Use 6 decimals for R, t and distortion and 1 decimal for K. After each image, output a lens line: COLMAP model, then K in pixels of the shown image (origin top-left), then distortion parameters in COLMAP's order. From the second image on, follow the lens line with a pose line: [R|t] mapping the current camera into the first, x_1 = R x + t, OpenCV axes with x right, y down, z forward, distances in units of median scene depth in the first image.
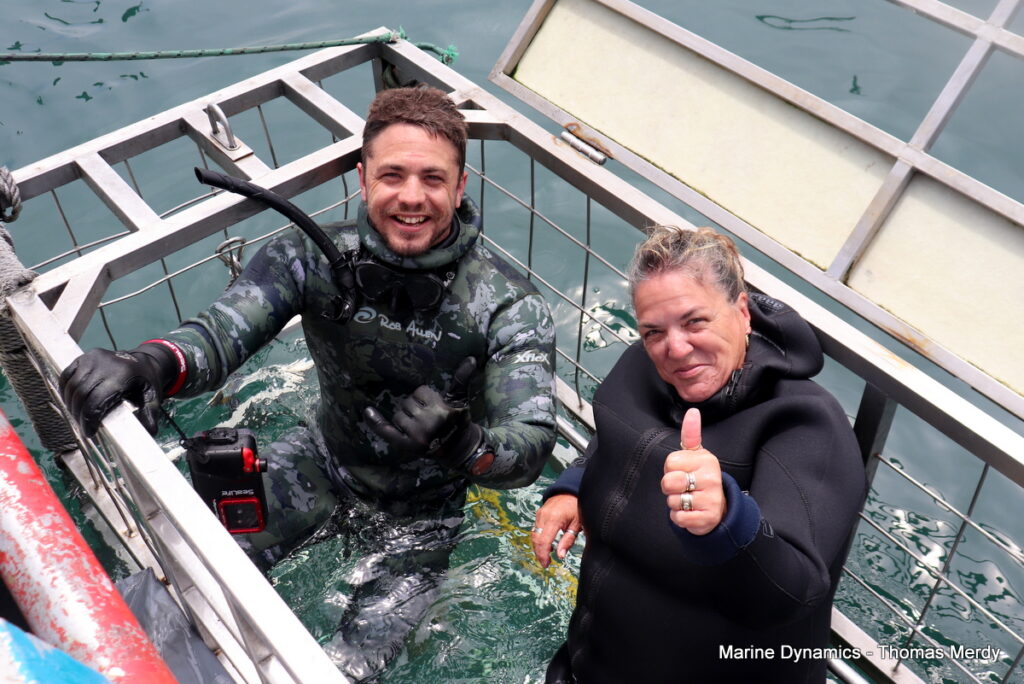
lens RADIAL K [[1081.0, 0, 554.8], [0, 1081.0, 337.2], [0, 0, 1]] dist [-0.140832, 0.154844]
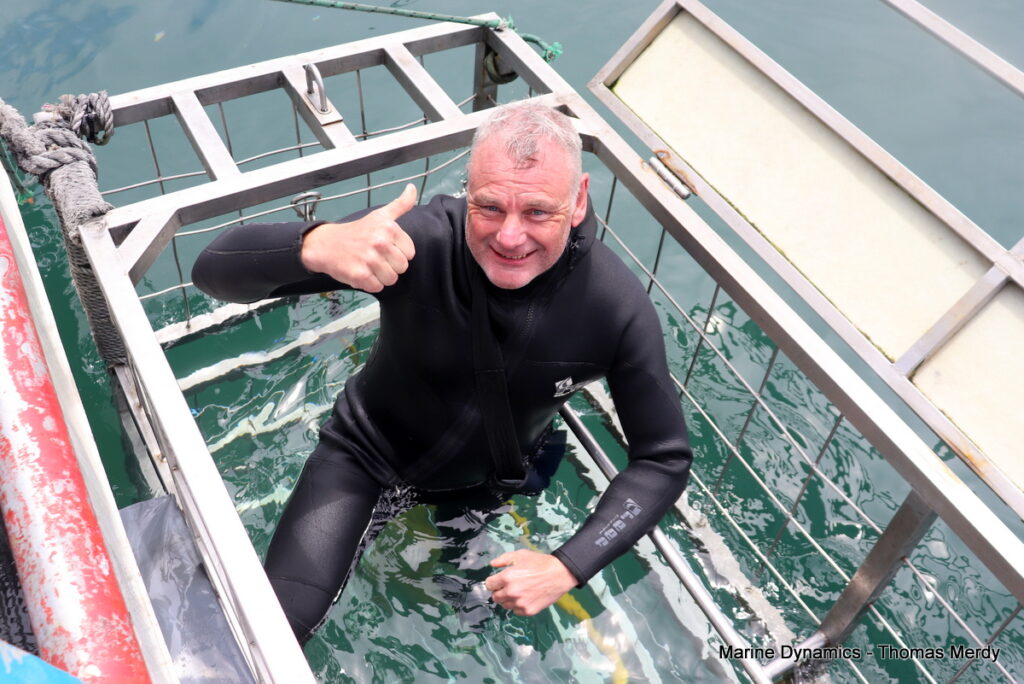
lens RADIAL K [[998.7, 0, 512.0], [0, 998.7, 342.0], [0, 0, 1]] dist [-0.134456, 0.096626]
pose [[0.977335, 0.197393, -0.076501, -0.016063], [-0.192994, 0.979288, 0.061228, -0.062319], [0.087003, -0.045076, 0.995188, 0.087627]]
